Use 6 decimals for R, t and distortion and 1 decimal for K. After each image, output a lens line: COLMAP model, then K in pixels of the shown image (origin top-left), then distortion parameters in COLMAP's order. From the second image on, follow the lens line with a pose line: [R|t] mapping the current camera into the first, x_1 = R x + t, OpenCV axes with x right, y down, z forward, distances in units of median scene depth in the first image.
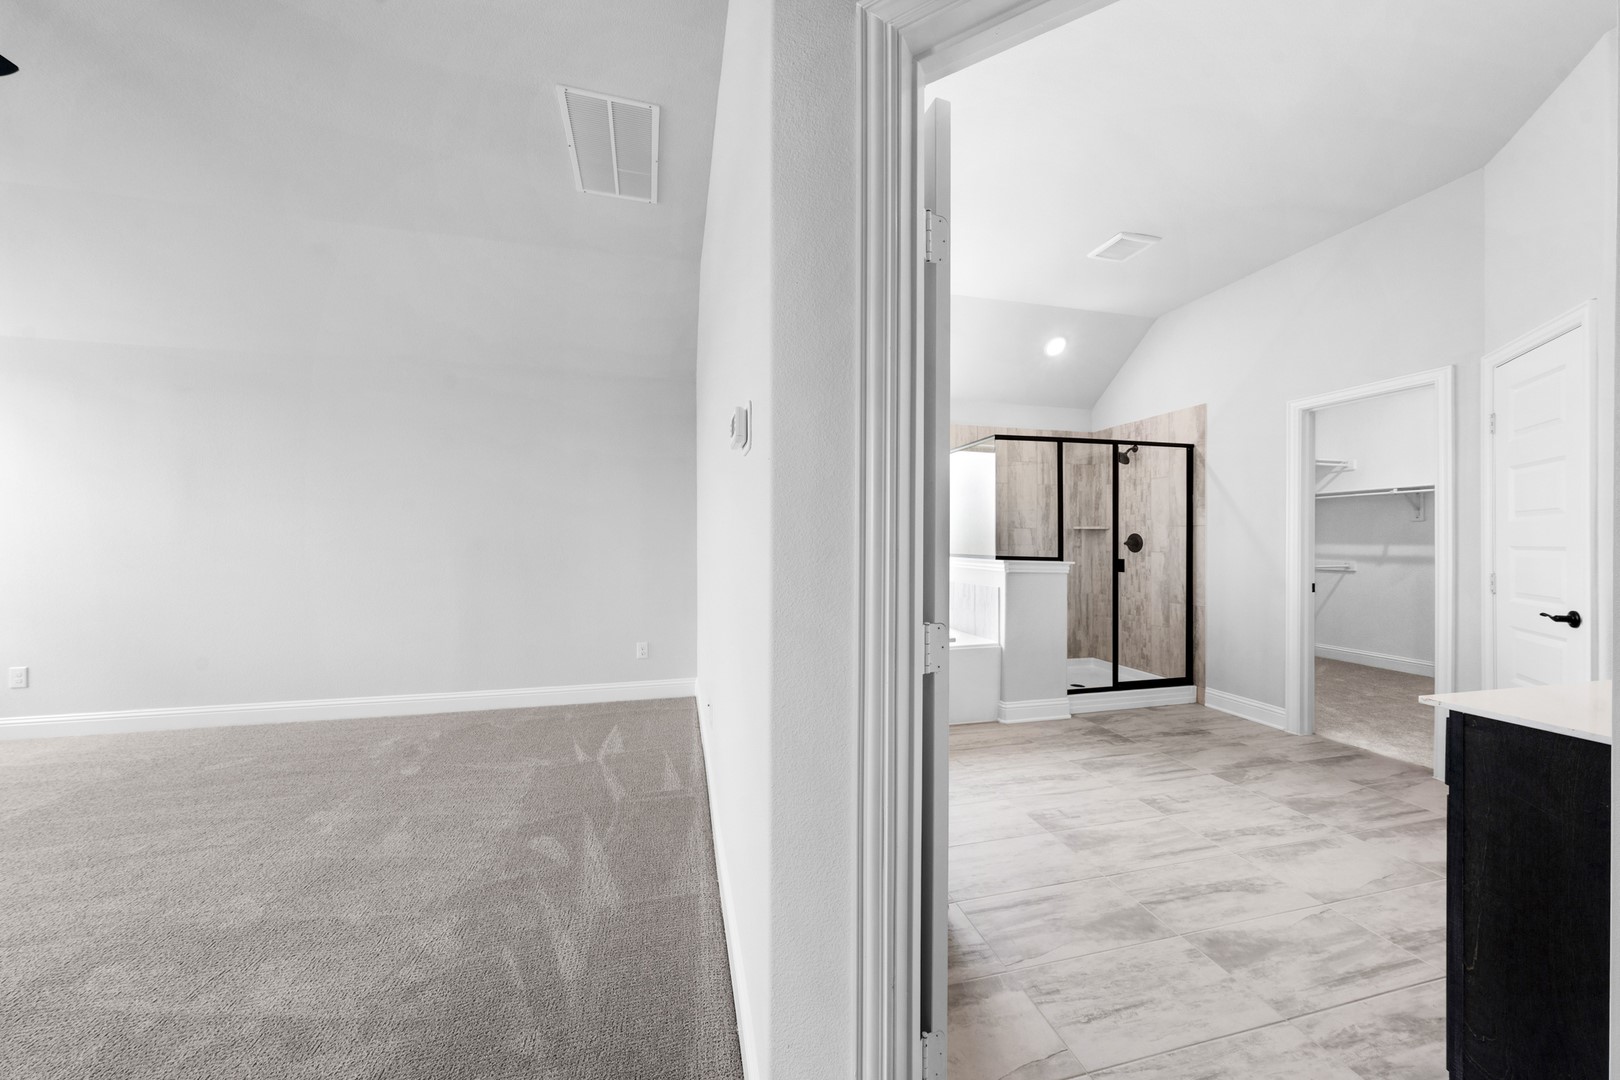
lens RADIAL K [[553.3, 0, 794.2], [0, 553.3, 540.2], [0, 0, 1]] dist [-0.001692, 0.000448]
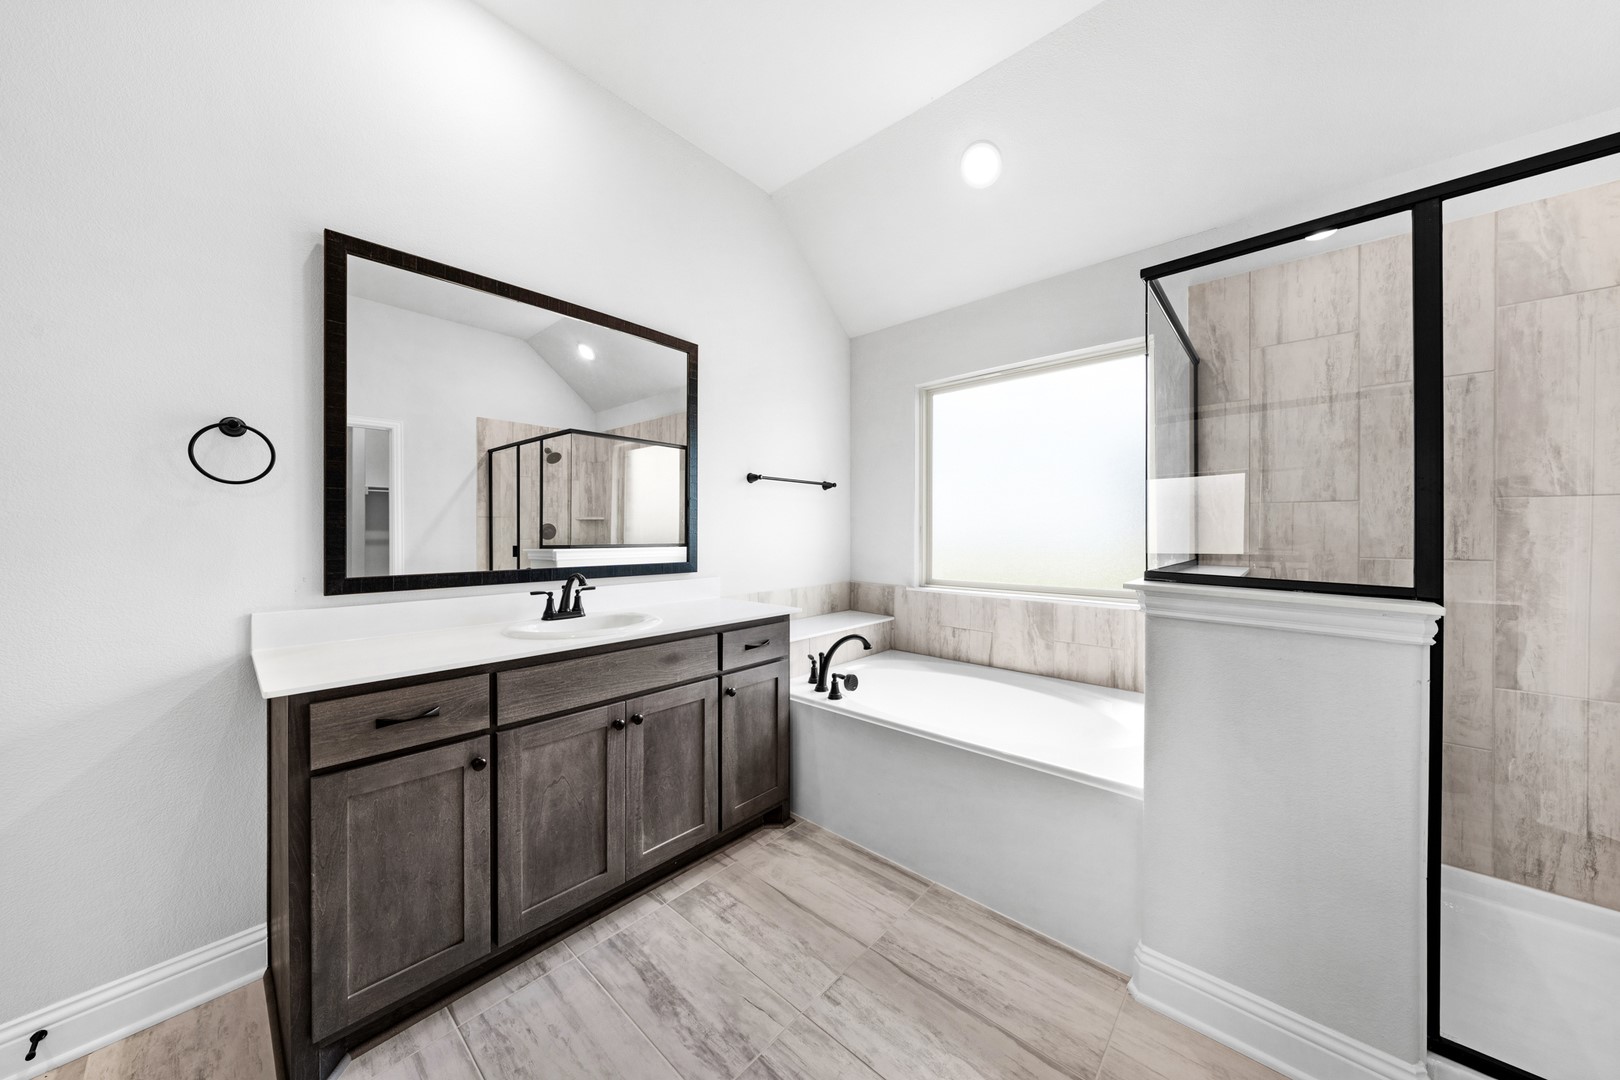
lens RADIAL K [[553.3, 0, 808.2], [0, 553.3, 531.9], [0, 0, 1]] dist [-0.001692, 0.000448]
pose [[0.561154, -0.000382, -0.827712, 0.696350], [0.000822, 1.000000, 0.000096, 0.000696], [0.827711, -0.000734, 0.561154, 0.708253]]
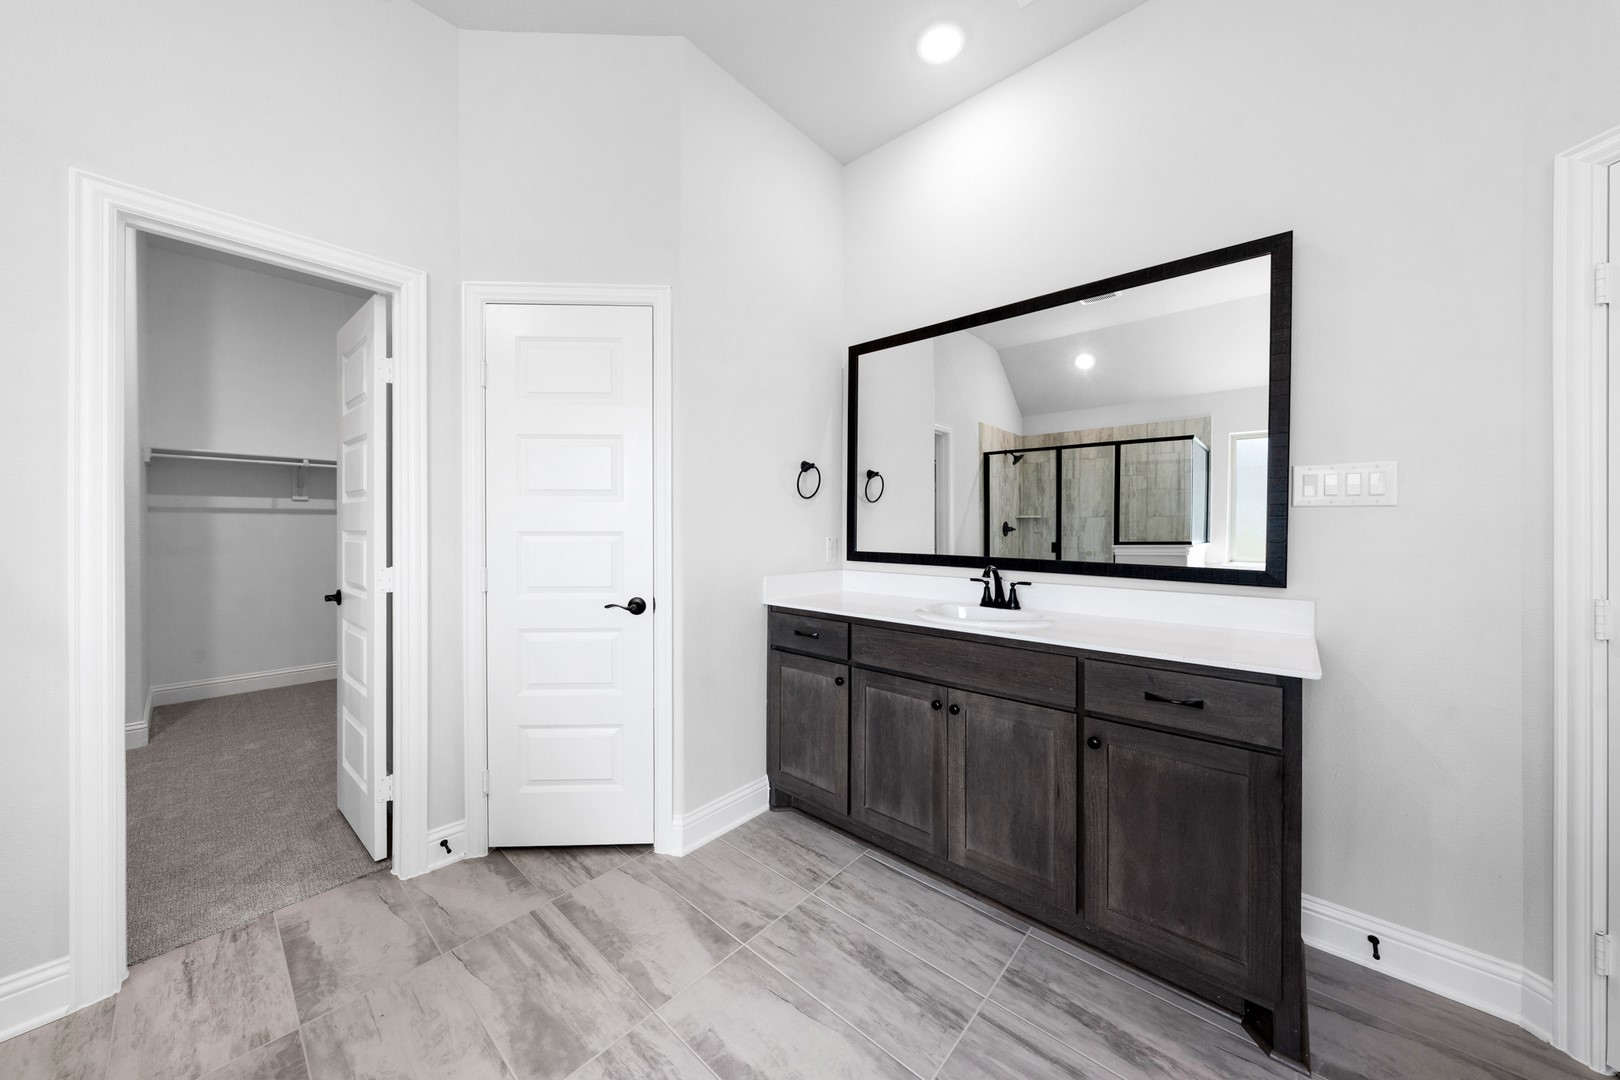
lens RADIAL K [[553.3, 0, 800.9], [0, 553.3, 521.9], [0, 0, 1]] dist [-0.001692, 0.000448]
pose [[-0.576510, -0.003053, 0.817084, 0.319501], [-0.006219, 0.999980, -0.000652, -0.004039], [-0.817066, -0.005457, -0.576518, 0.938124]]
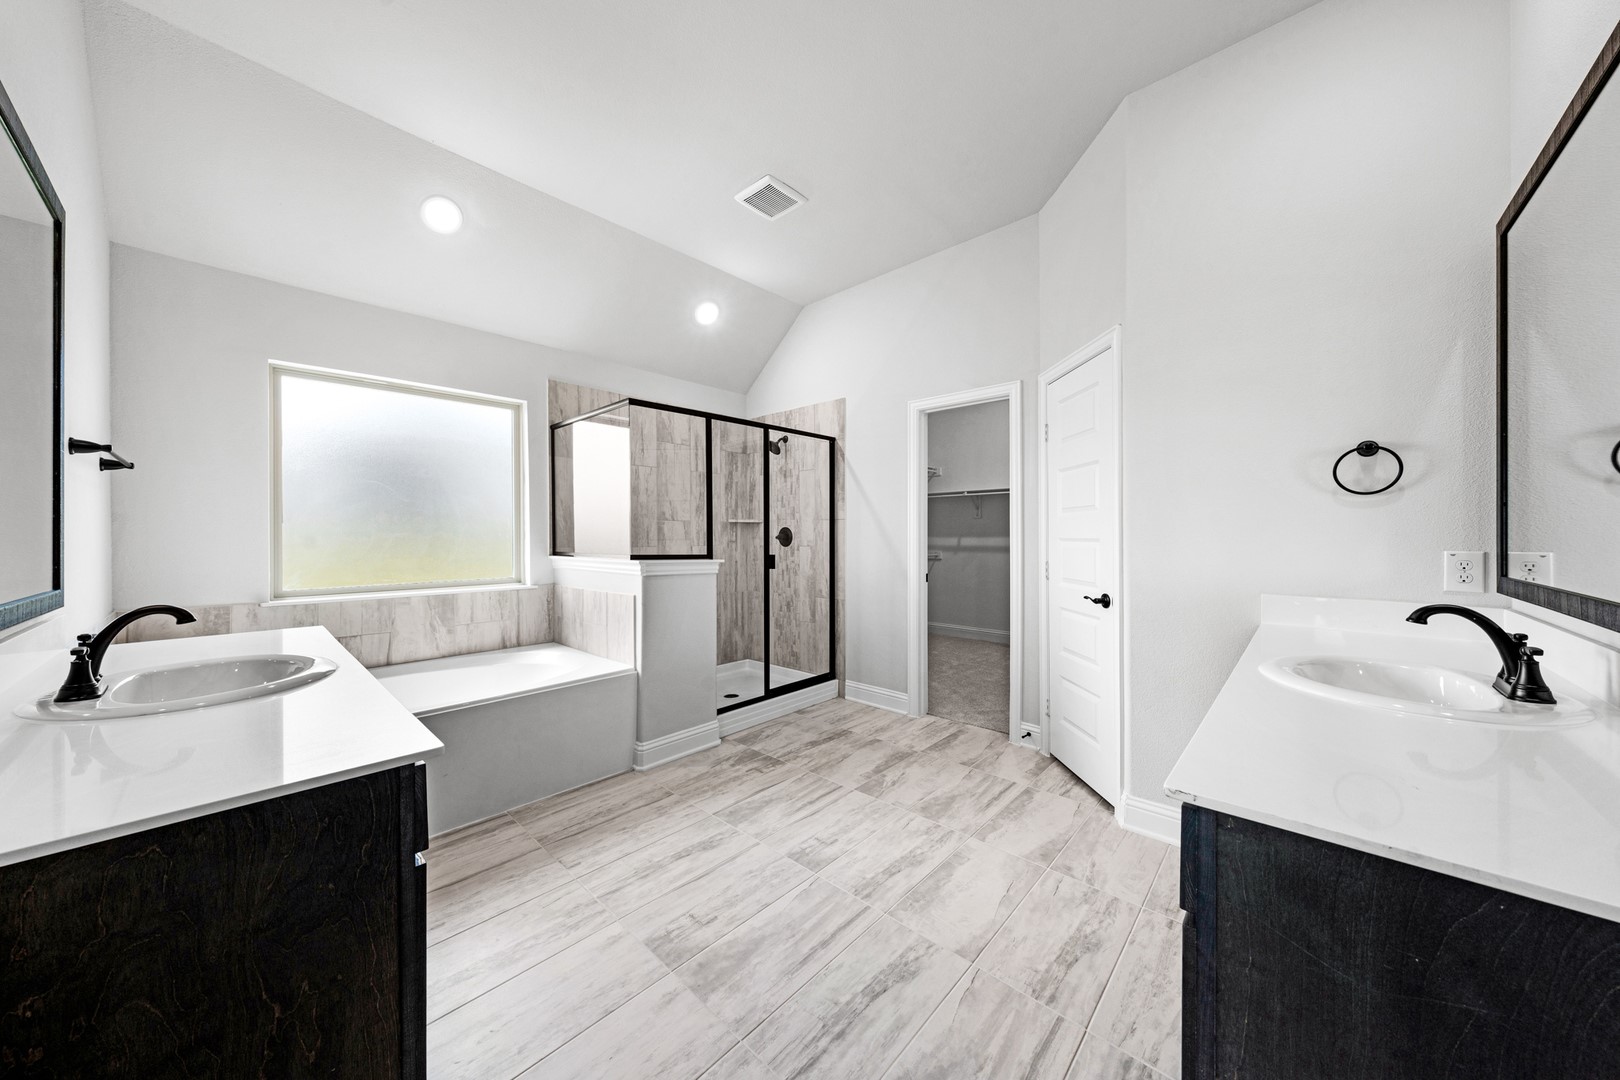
lens RADIAL K [[553.3, 0, 811.6], [0, 553.3, 534.0], [0, 0, 1]] dist [-0.001692, 0.000448]
pose [[0.828802, -0.002398, 0.559536, 0.176408], [0.003196, 0.999995, -0.000449, 0.000833], [-0.559532, 0.002161, 0.828806, 0.270404]]
